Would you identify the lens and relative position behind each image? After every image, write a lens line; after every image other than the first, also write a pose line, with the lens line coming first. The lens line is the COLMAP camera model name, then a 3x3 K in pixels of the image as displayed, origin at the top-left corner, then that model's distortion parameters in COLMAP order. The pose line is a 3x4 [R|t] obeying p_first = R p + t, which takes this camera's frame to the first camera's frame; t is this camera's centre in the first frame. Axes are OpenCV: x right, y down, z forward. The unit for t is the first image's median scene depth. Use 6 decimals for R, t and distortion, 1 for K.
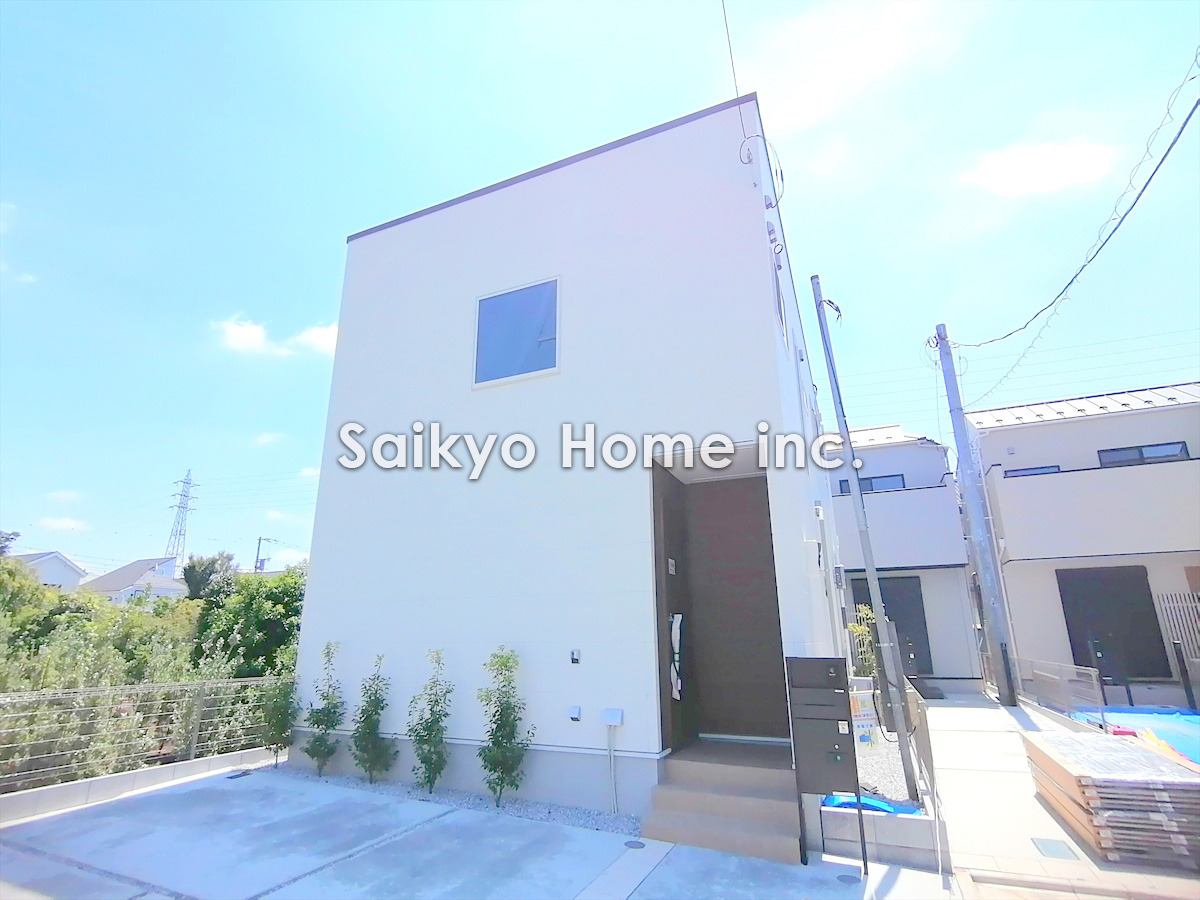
lens RADIAL K [[589.2, 0, 594.8], [0, 589.2, 465.8], [0, 0, 1]] dist [-0.003336, -0.000768]
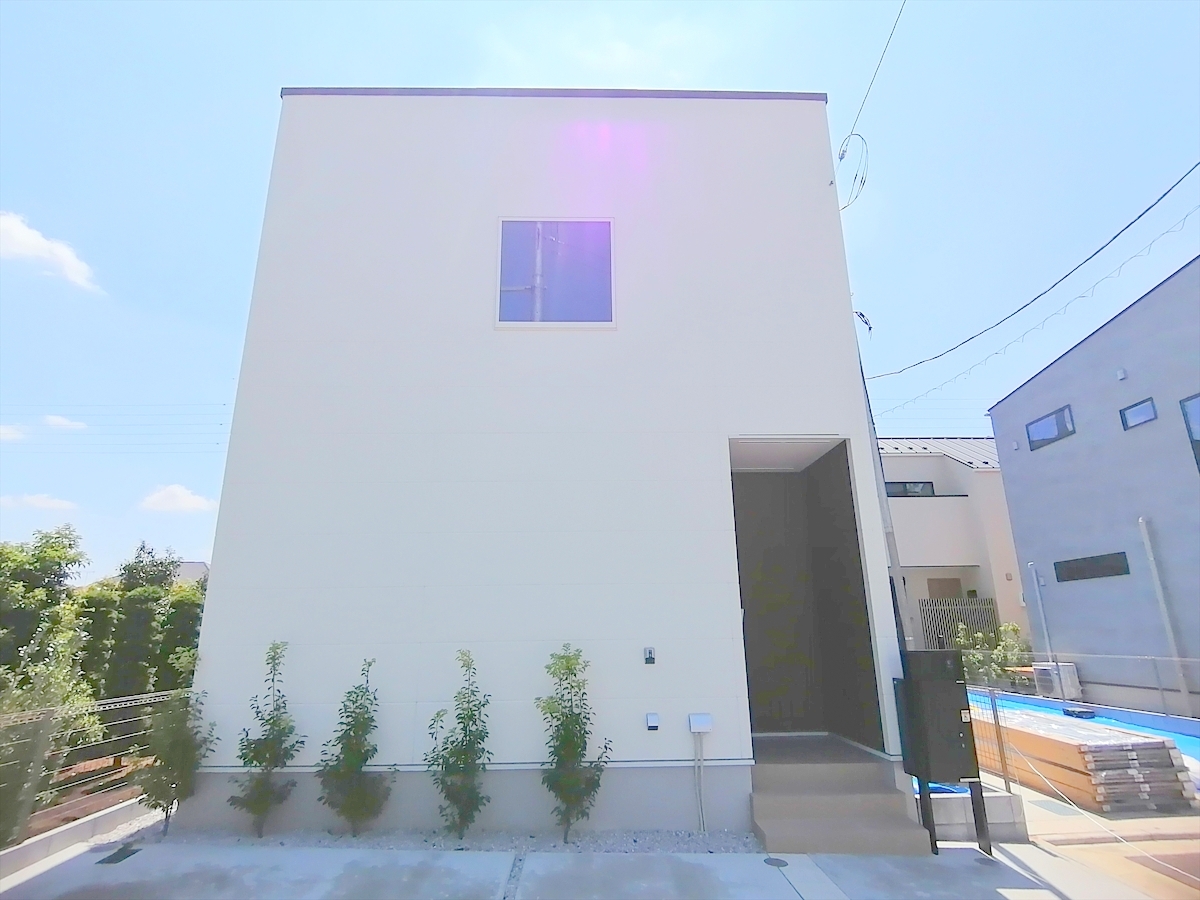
lens RADIAL K [[598.3, 0, 587.0], [0, 598.3, 461.6], [0, 0, 1]] dist [-0.007960, -0.001236]
pose [[0.905382, 0.113334, 0.409193, -0.449140], [-0.112927, 0.993282, -0.025246, 0.064835], [-0.409305, -0.023351, 0.912099, 0.214379]]
